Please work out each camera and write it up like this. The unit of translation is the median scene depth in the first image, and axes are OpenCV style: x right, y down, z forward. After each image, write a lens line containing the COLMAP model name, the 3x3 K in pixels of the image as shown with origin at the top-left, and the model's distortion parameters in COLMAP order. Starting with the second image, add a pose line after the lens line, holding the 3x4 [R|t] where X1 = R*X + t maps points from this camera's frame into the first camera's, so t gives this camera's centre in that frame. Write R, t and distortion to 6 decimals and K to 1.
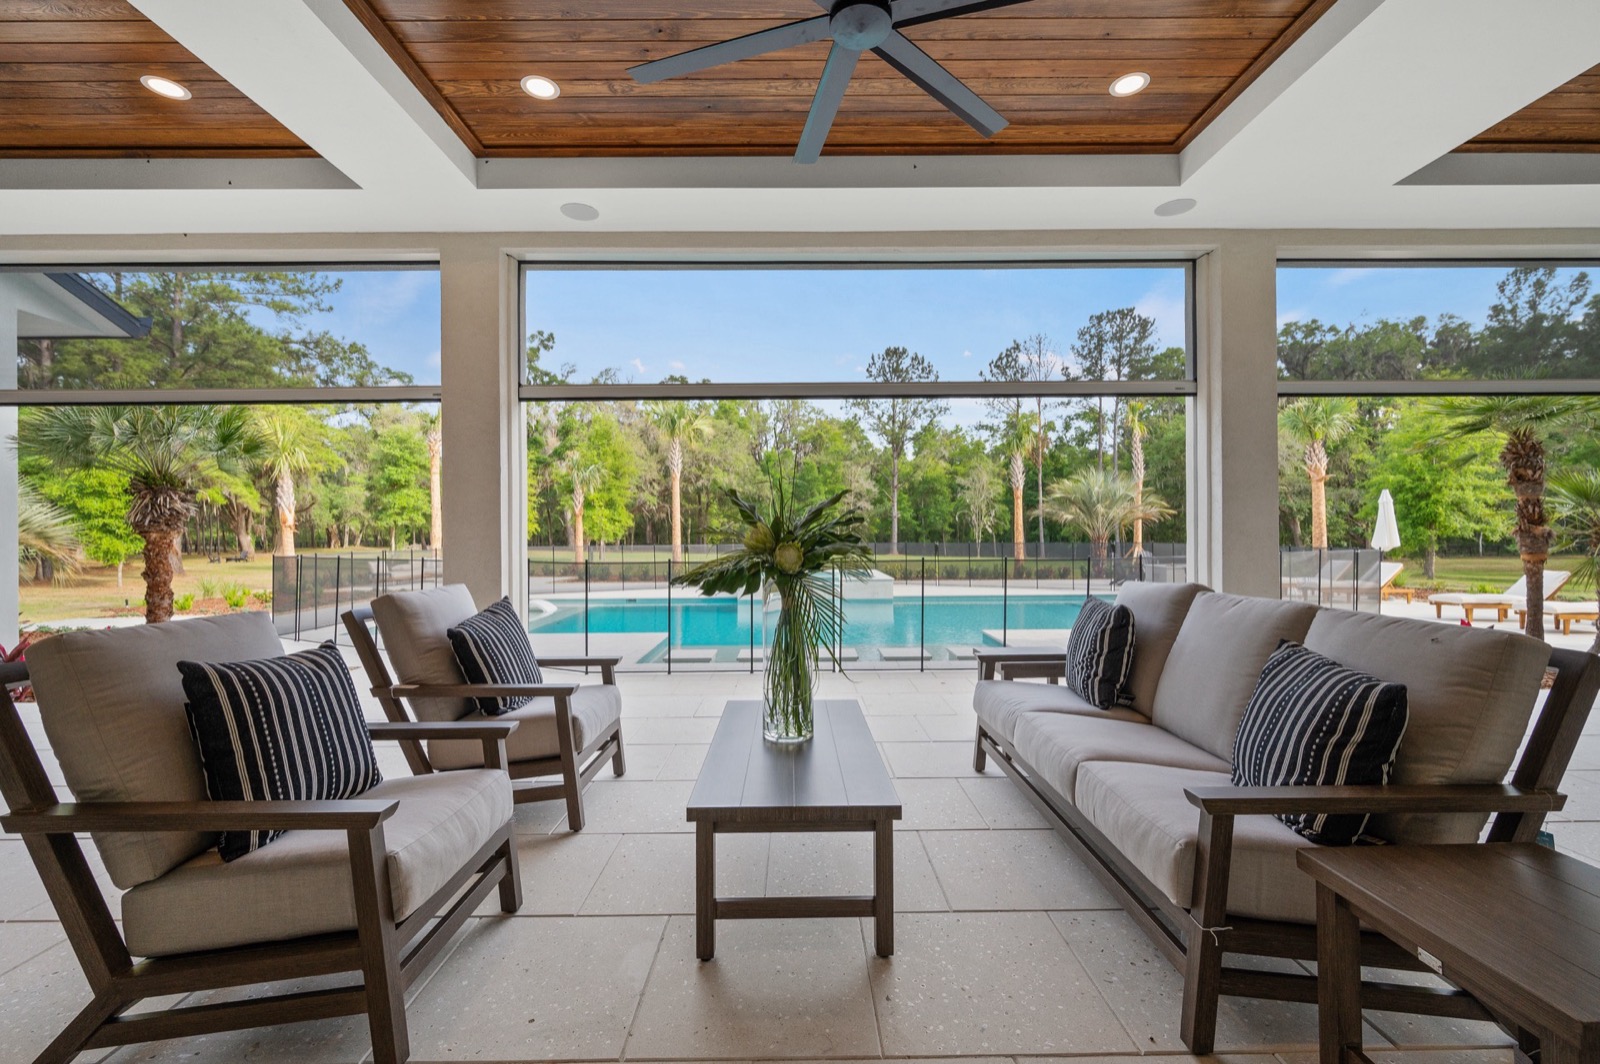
lens RADIAL K [[673.5, 0, 800.0], [0, 673.5, 532.0], [0, 0, 1]] dist [0.000655, 0.000272]
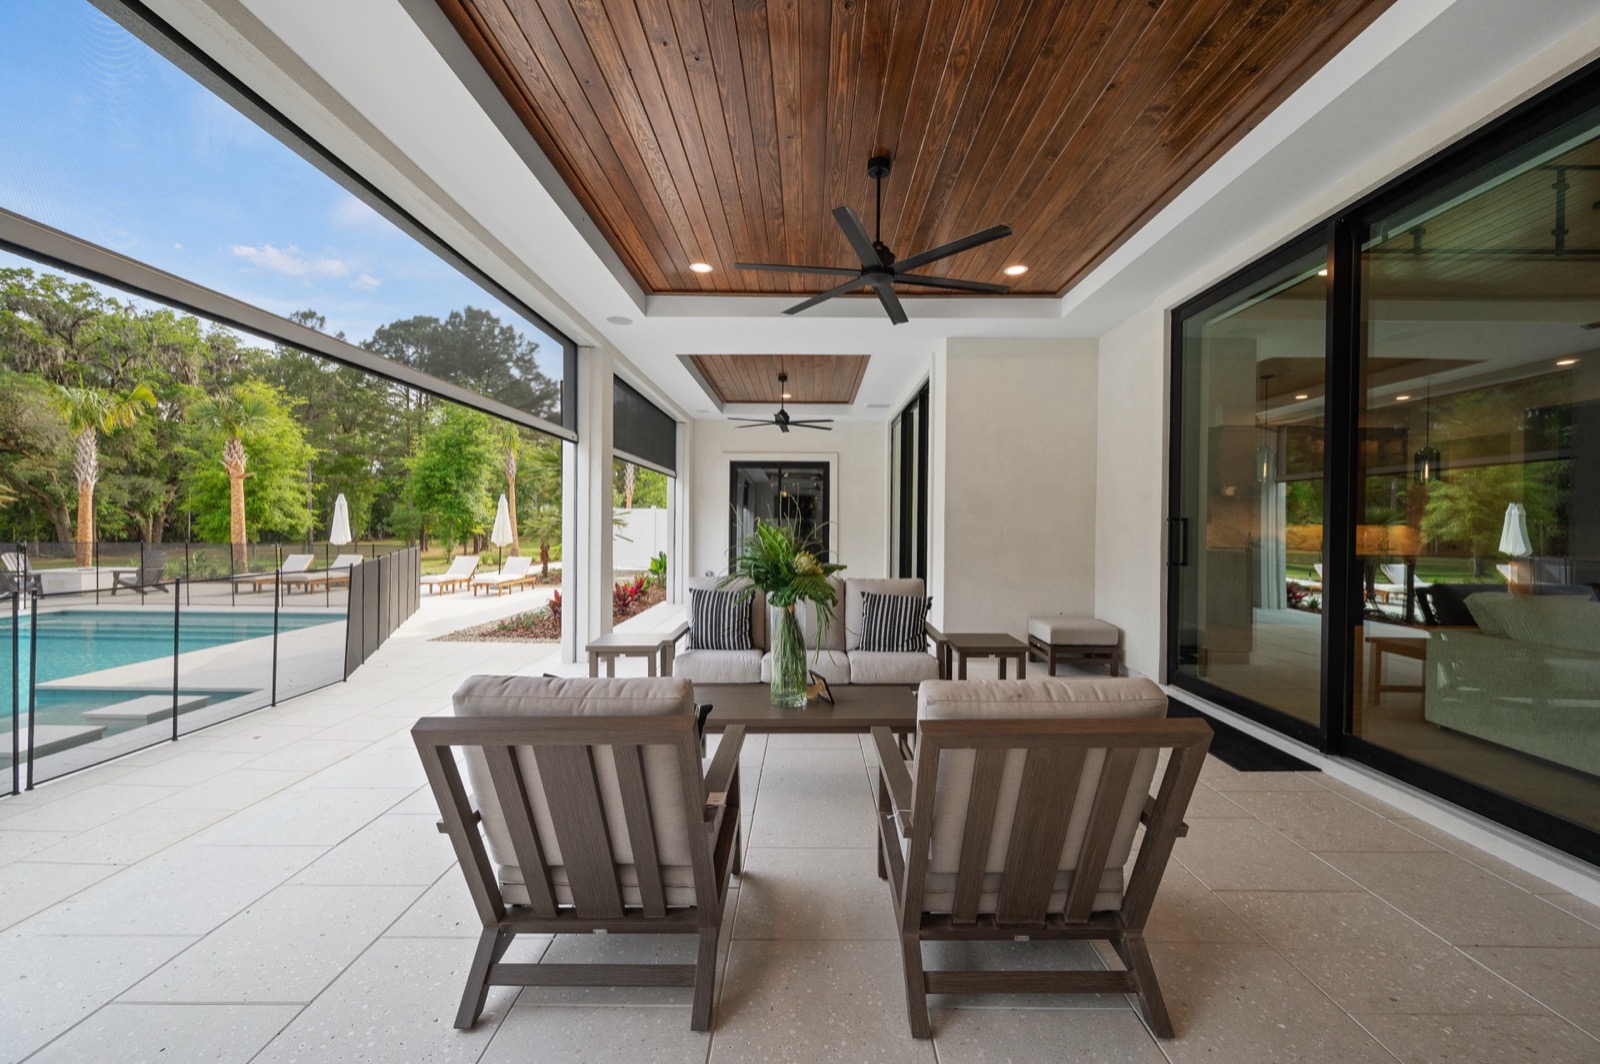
lens RADIAL K [[644.5, 0, 800.6], [0, 644.5, 502.4], [0, 0, 1]] dist [-0.000595, -0.000108]
pose [[0.015232, 0.038378, 0.999147, -0.185746], [-0.009139, 0.999227, -0.038242, -0.009280], [-0.999842, -0.008549, 0.015571, 0.134556]]
